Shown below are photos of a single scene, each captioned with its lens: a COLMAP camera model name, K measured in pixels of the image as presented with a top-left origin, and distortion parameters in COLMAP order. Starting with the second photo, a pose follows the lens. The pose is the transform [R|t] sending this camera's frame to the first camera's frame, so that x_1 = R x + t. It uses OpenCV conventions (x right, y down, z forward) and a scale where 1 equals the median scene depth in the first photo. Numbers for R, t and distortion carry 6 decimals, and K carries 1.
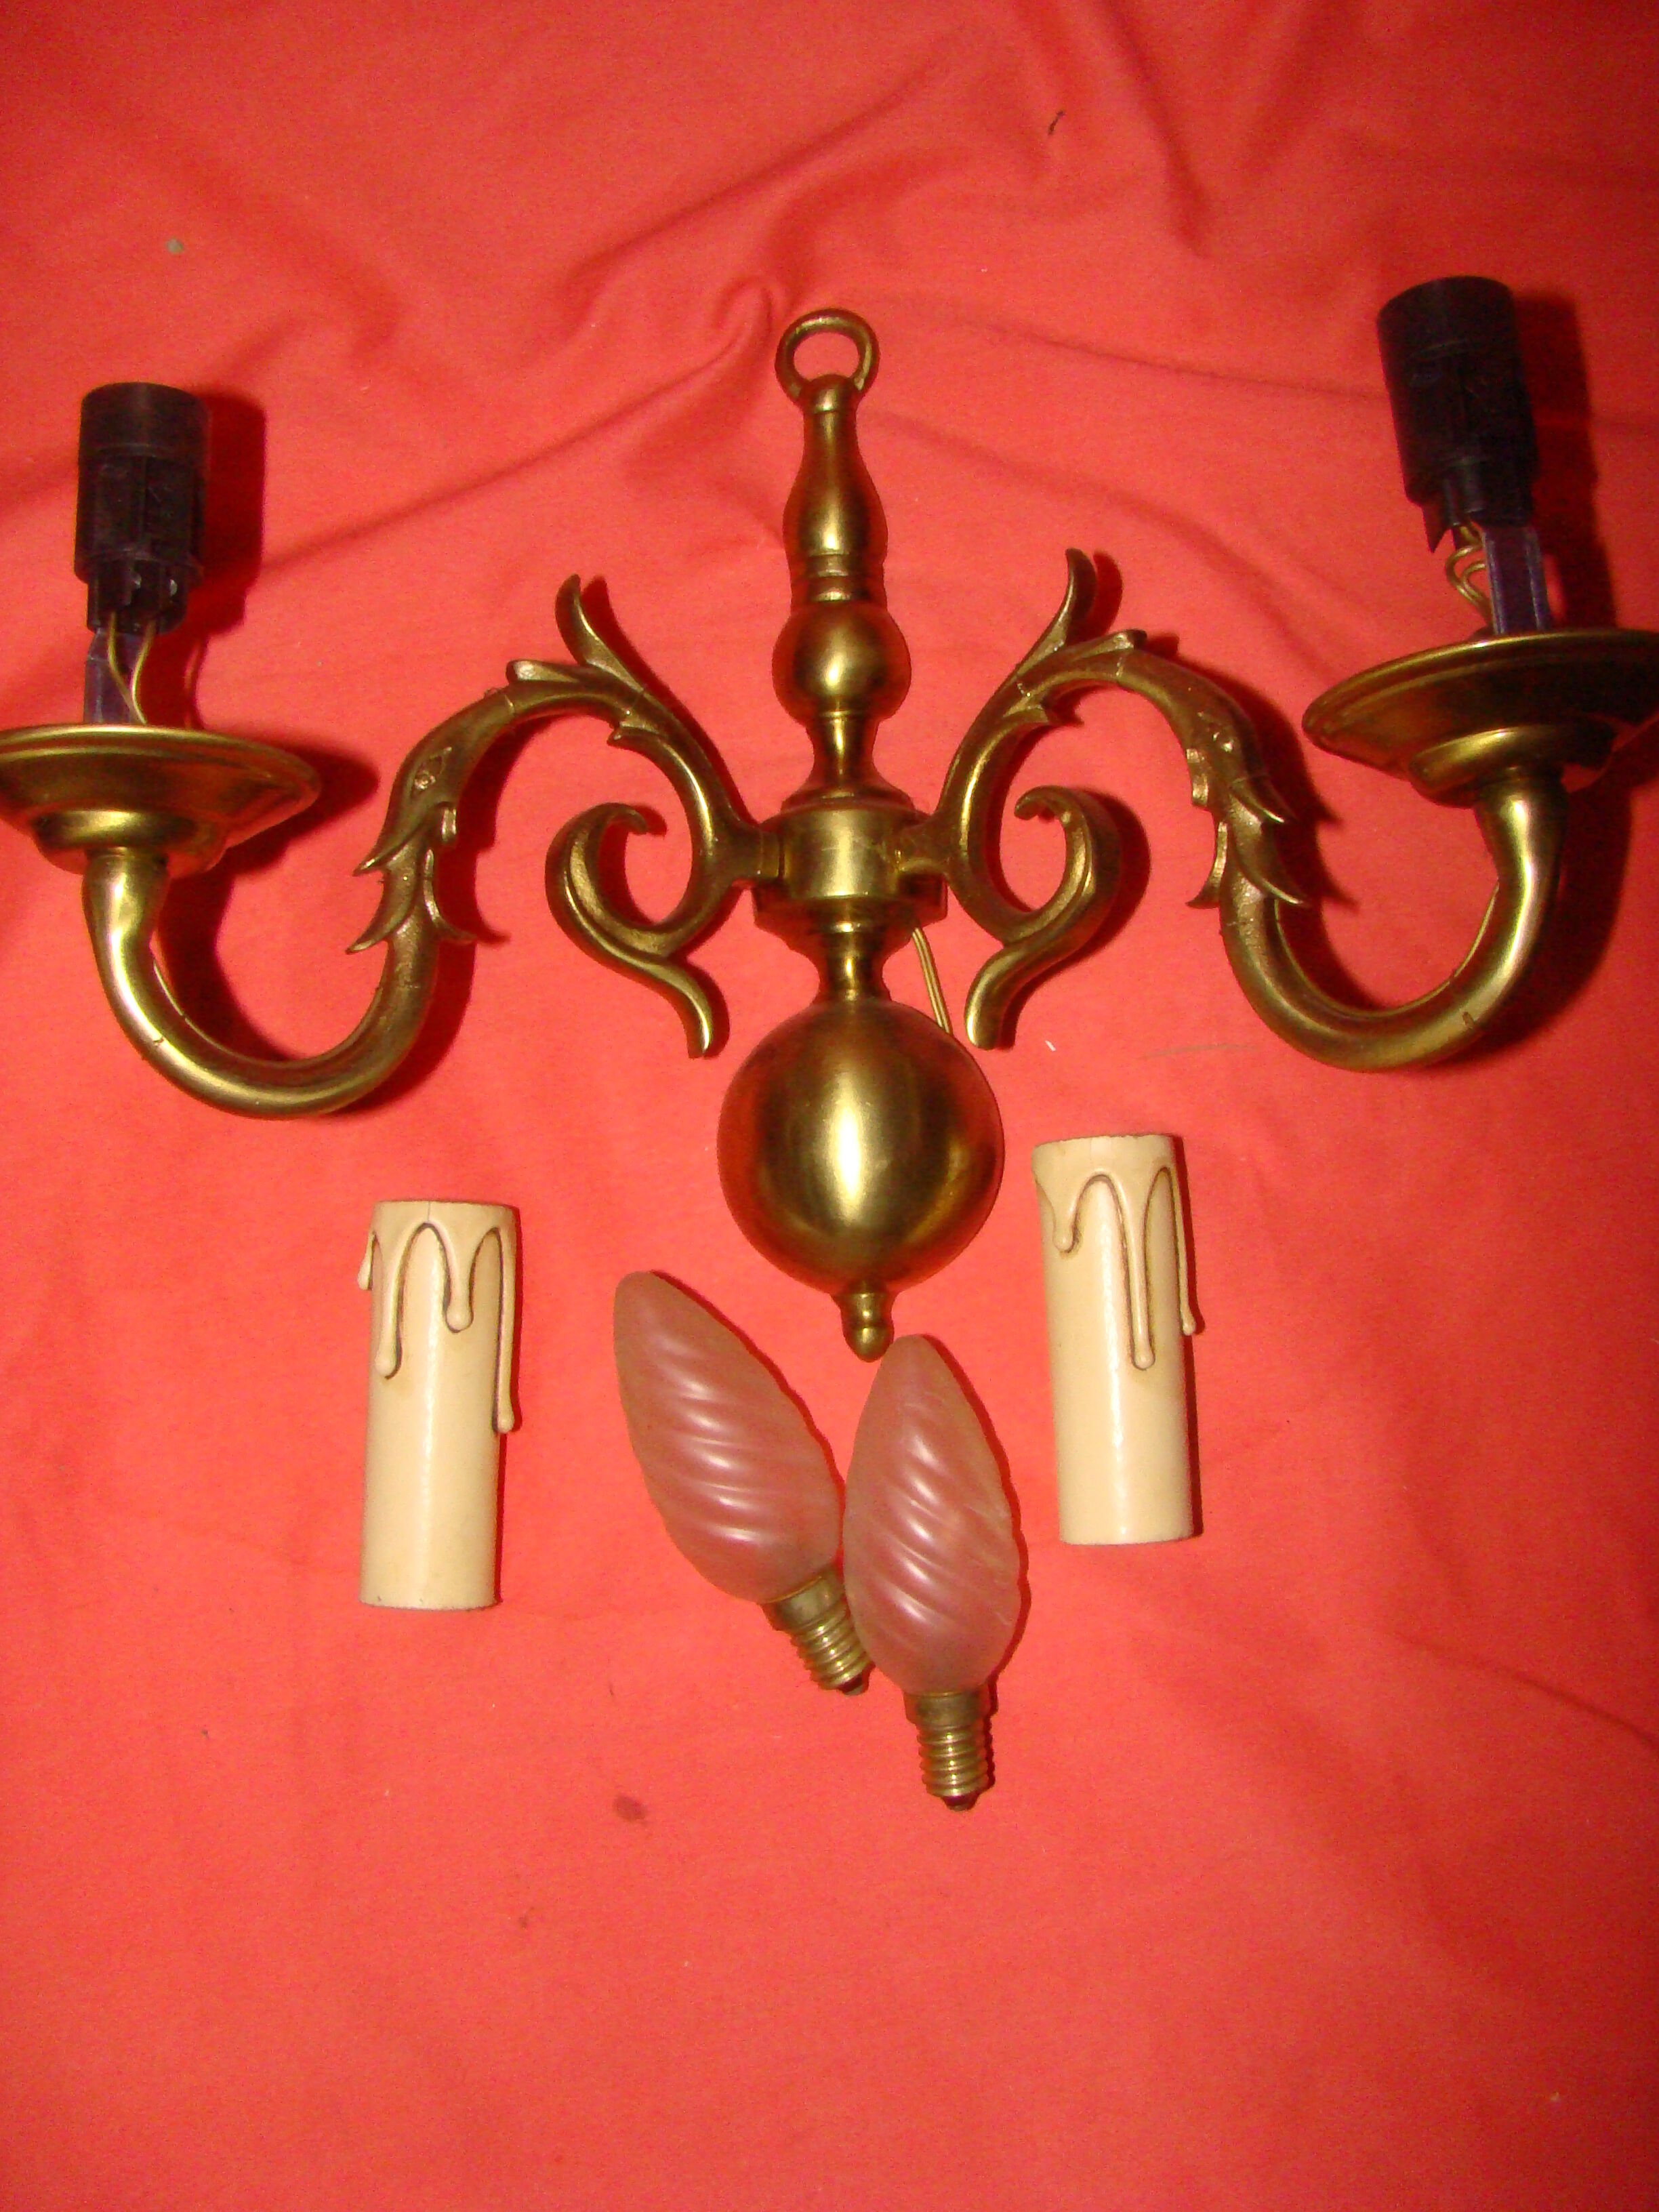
lens RADIAL K [[2155.2, 0, 862.1], [0, 2155.2, 1087.4], [0, 0, 1]] dist [-0.162817, 0.000000]
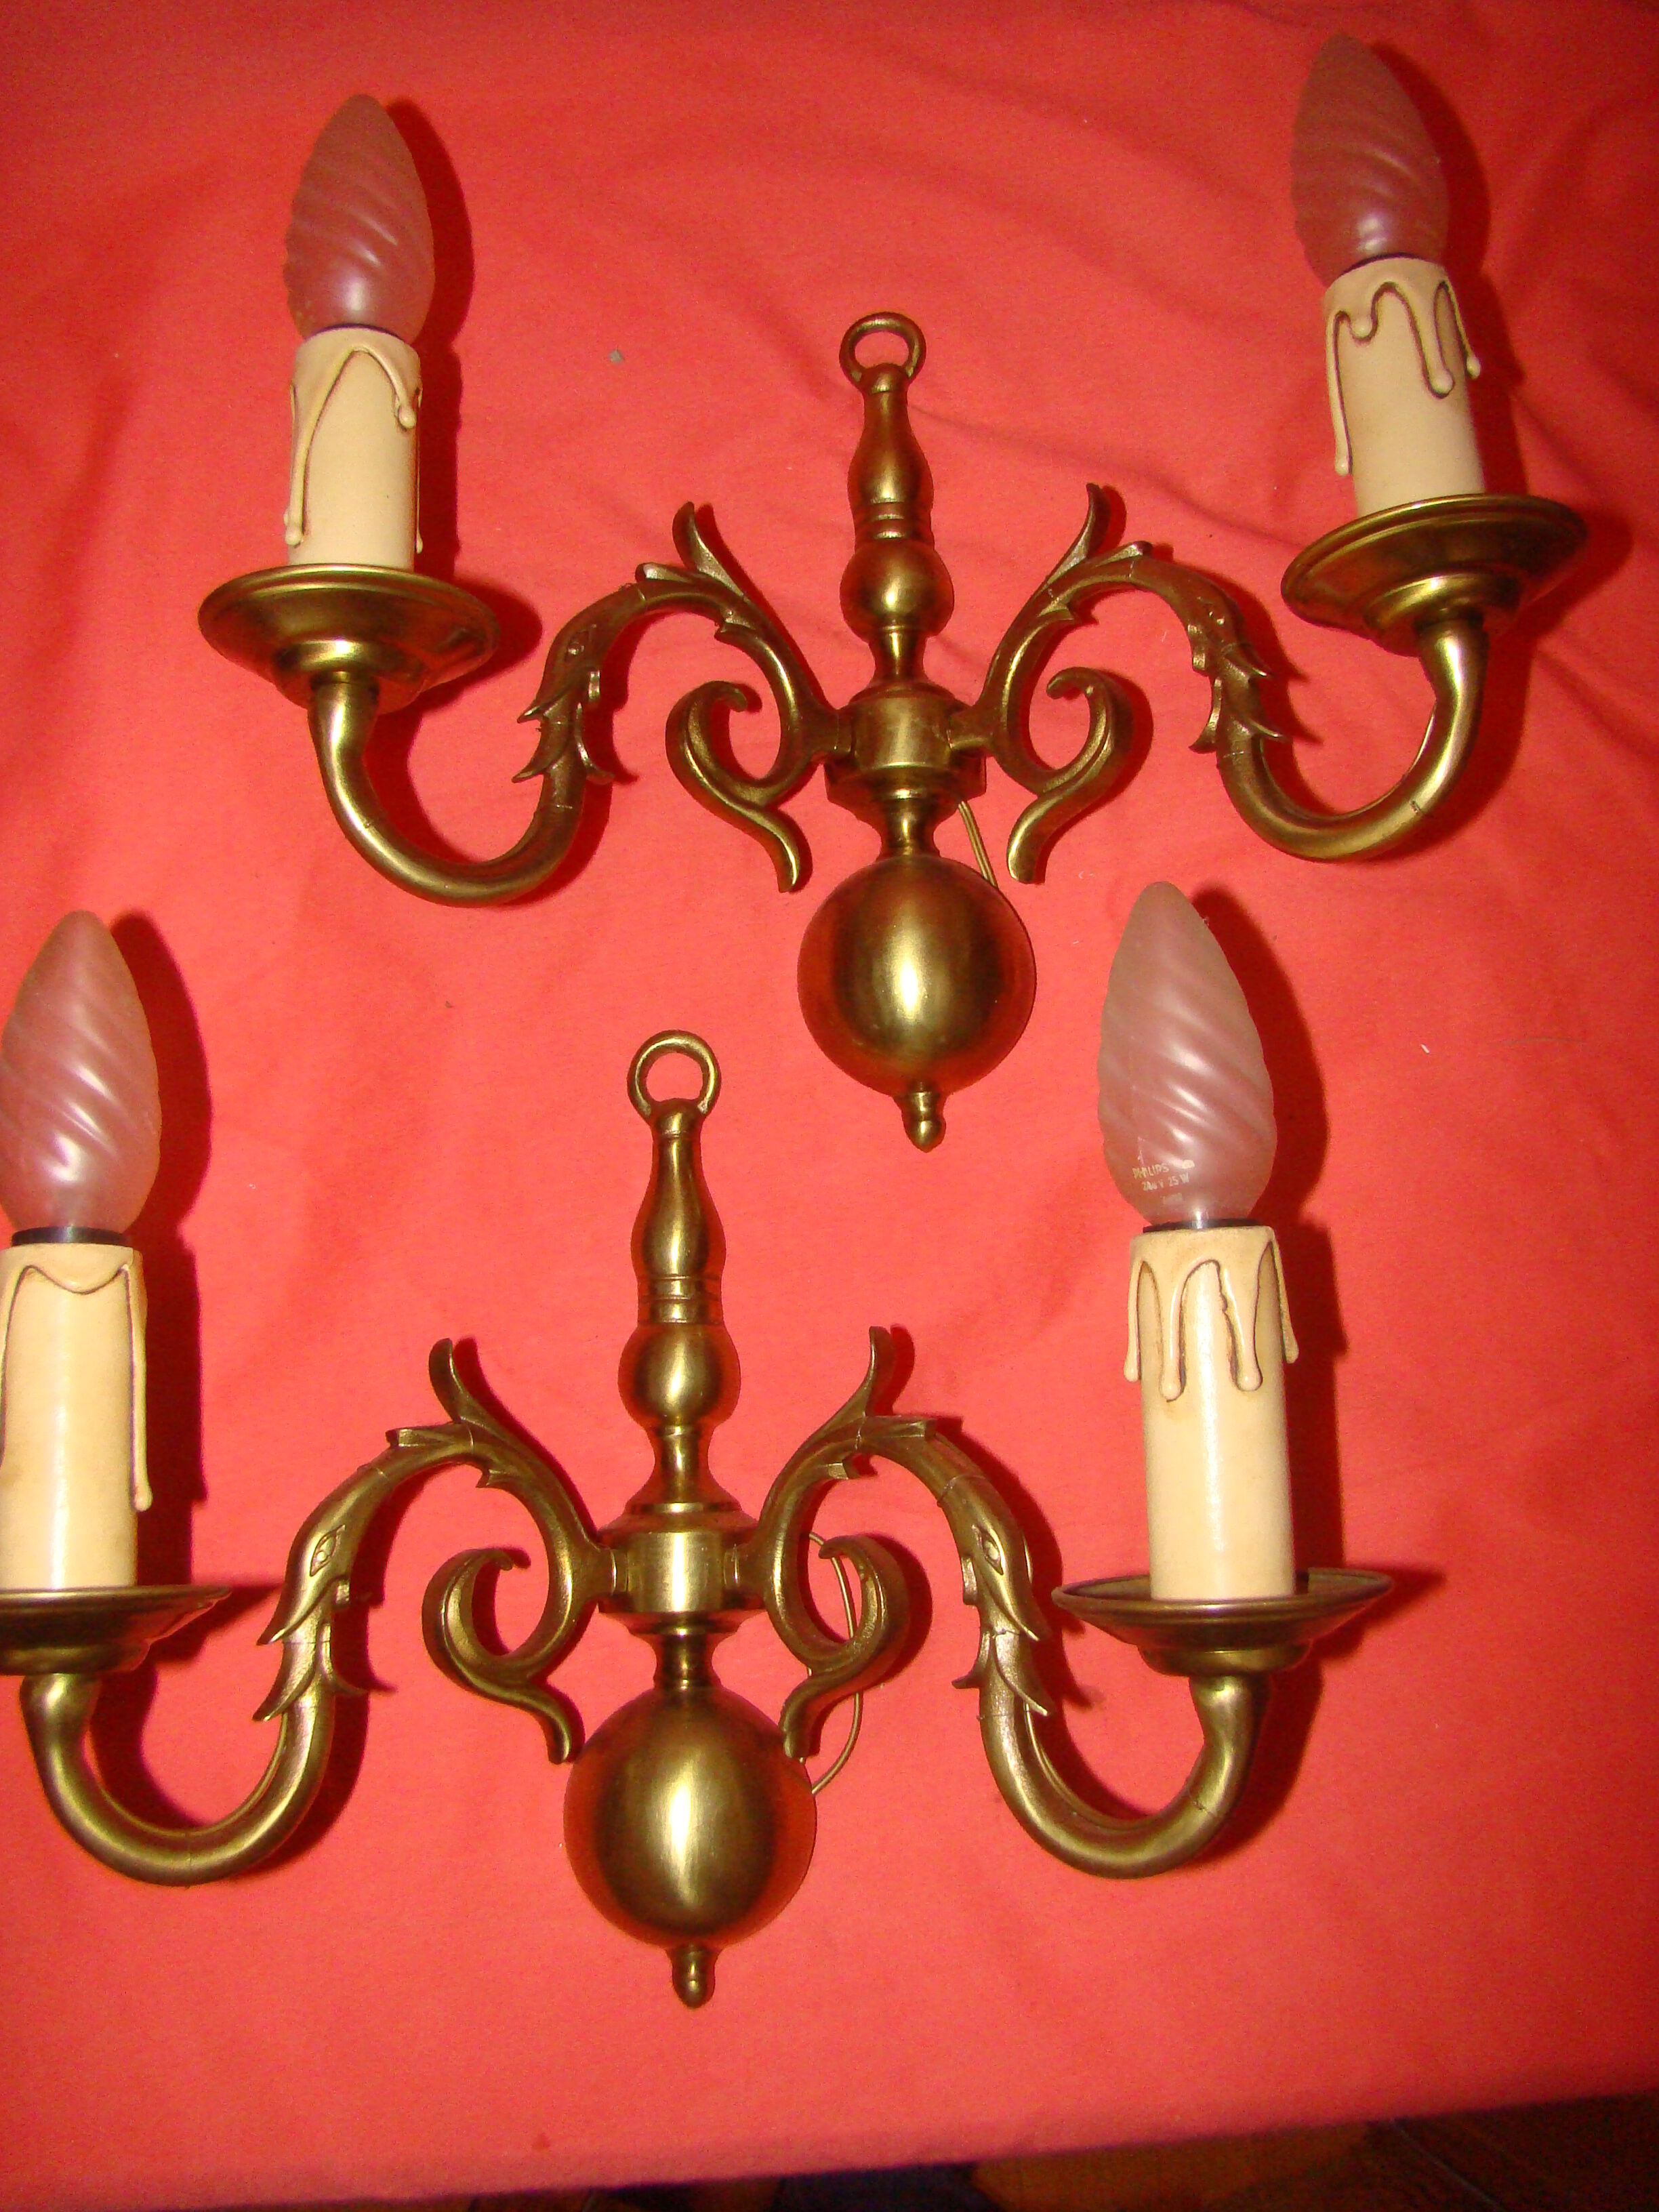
lens RADIAL K [[2155.2, 0, 856.9], [0, 2155.2, 1092.5], [0, 0, 1]] dist [-0.162817, 0.000000]
pose [[0.999696, 0.002607, 0.024530, -0.066686], [-0.000845, 0.997435, -0.071570, 0.188565], [-0.024654, 0.071528, 0.997134, -0.206075]]
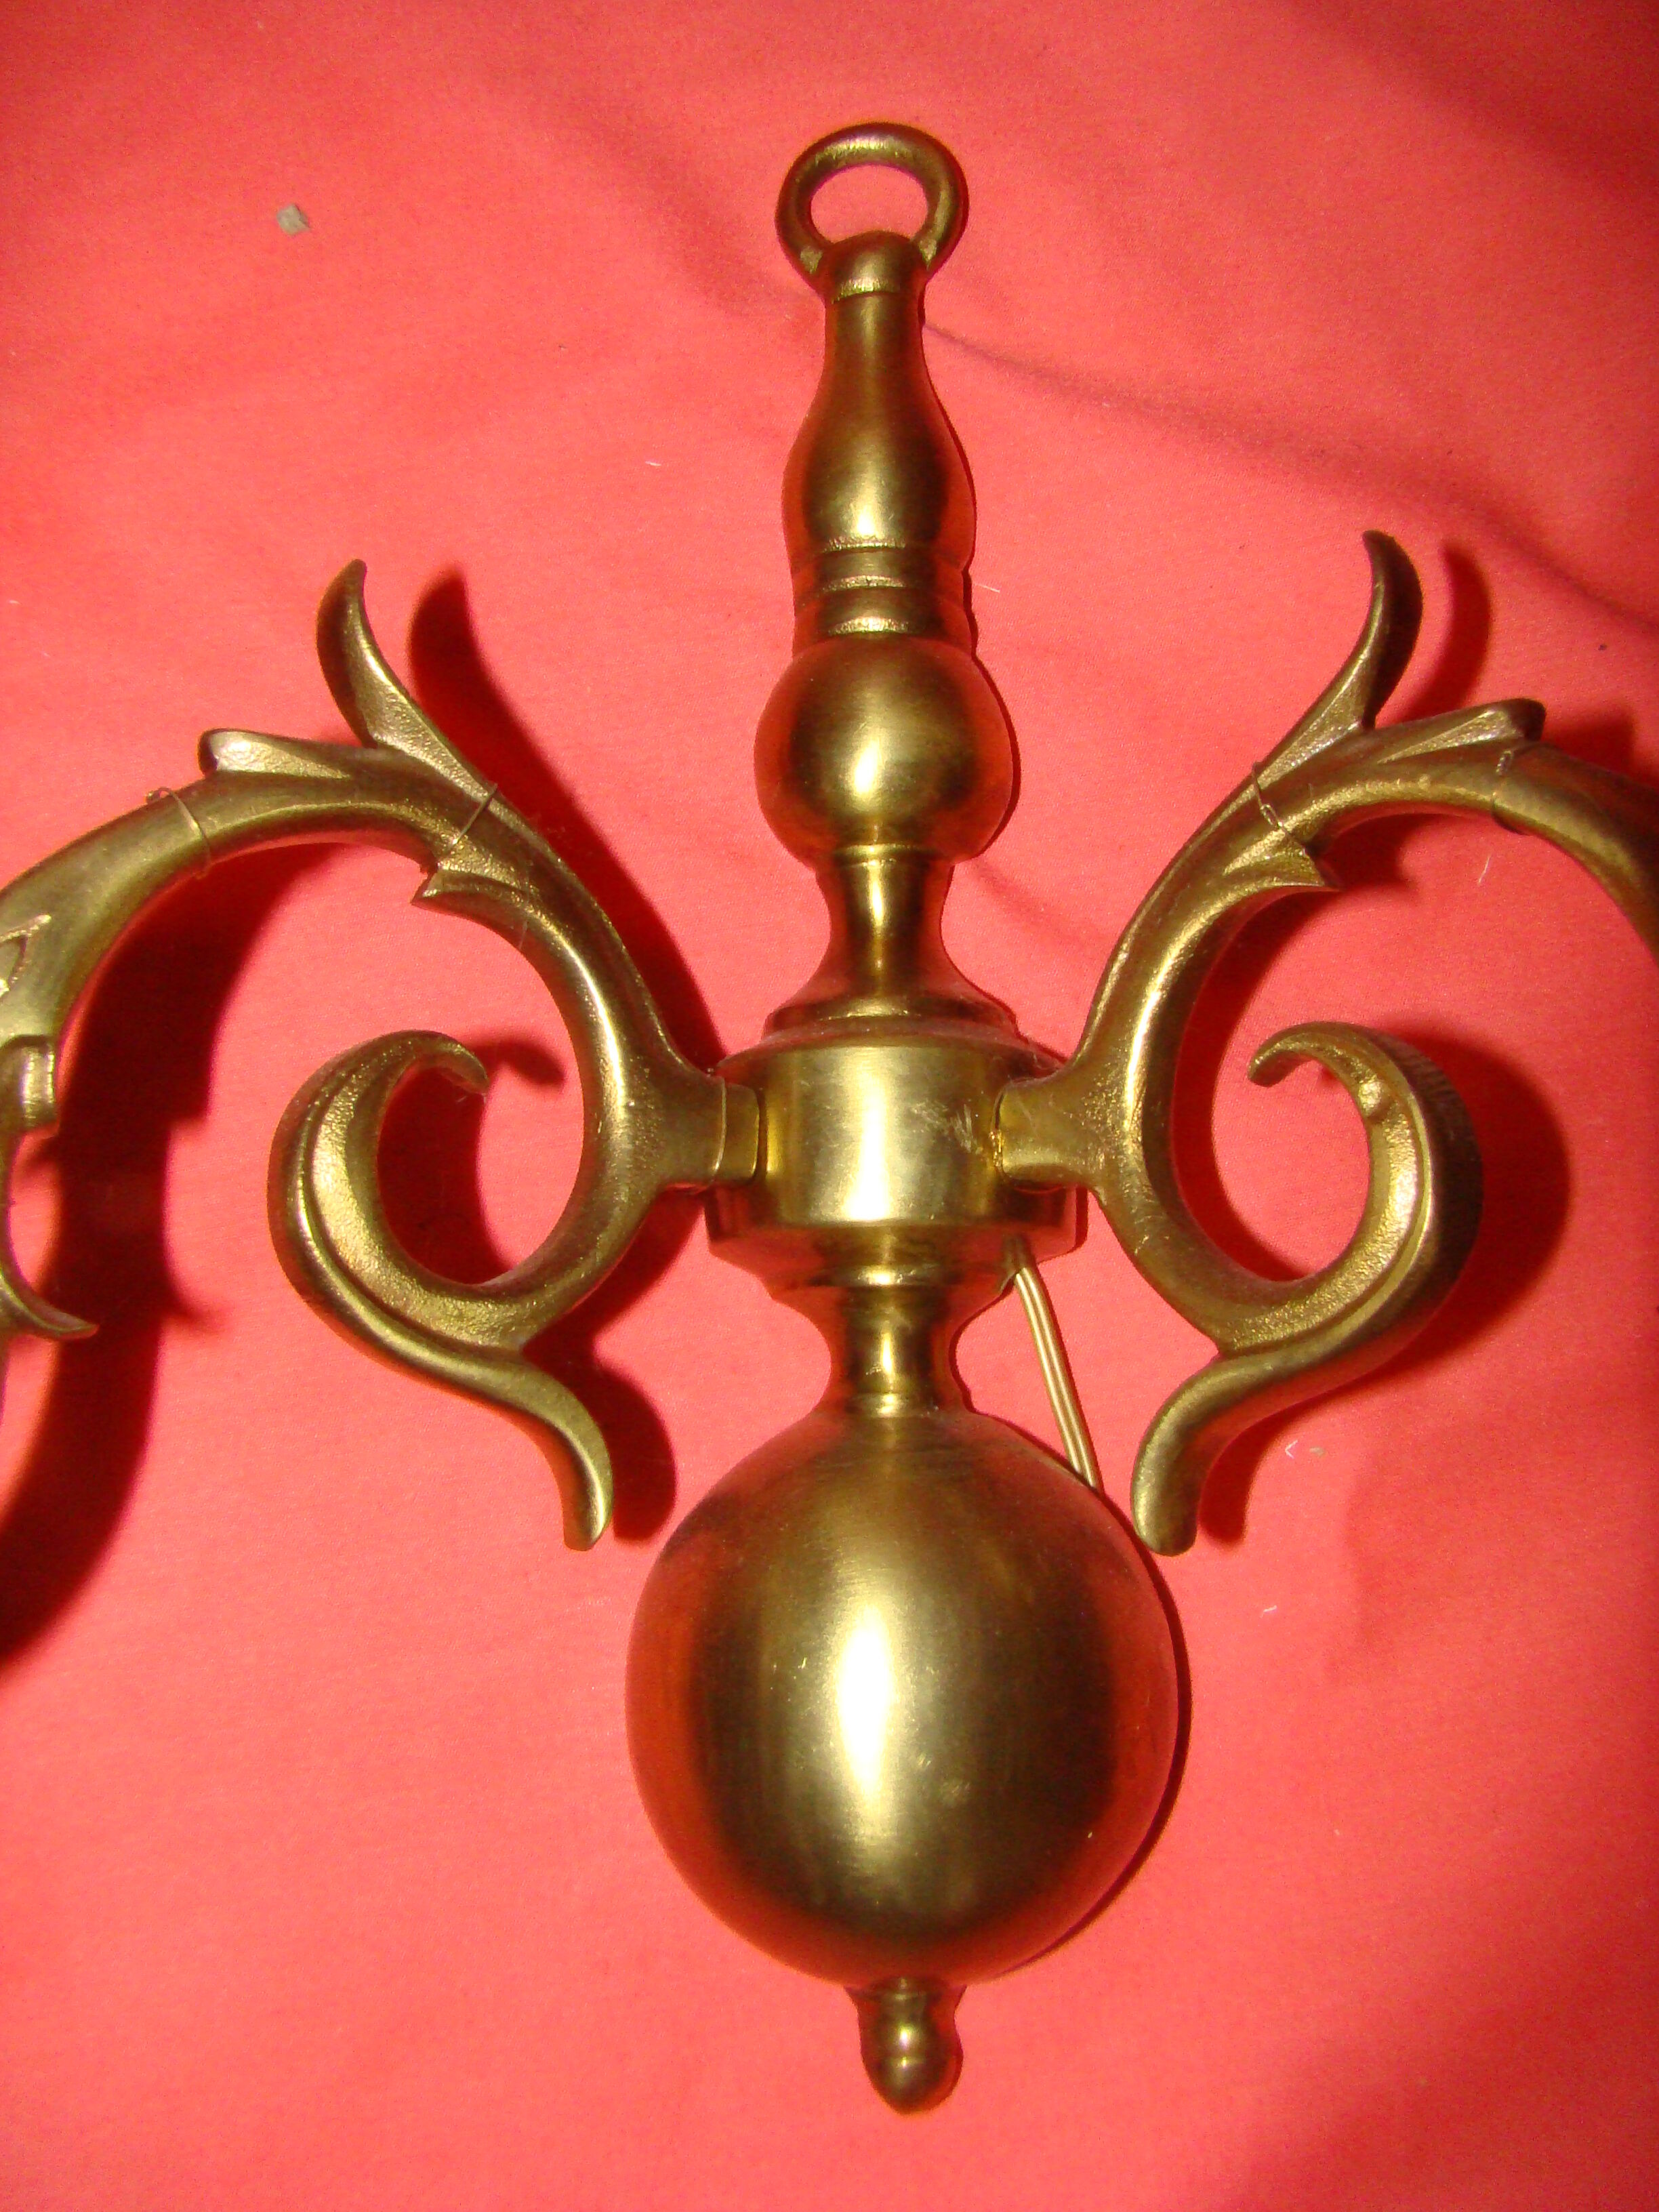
lens RADIAL K [[2155.2, 0, 846.3], [0, 2155.2, 1087.8], [0, 0, 1]] dist [-0.162817, 0.000000]
pose [[0.999693, 0.024769, -0.000775, -0.018169], [-0.024779, 0.998744, -0.043550, -0.100238], [-0.000304, 0.043556, 0.999051, 0.514605]]
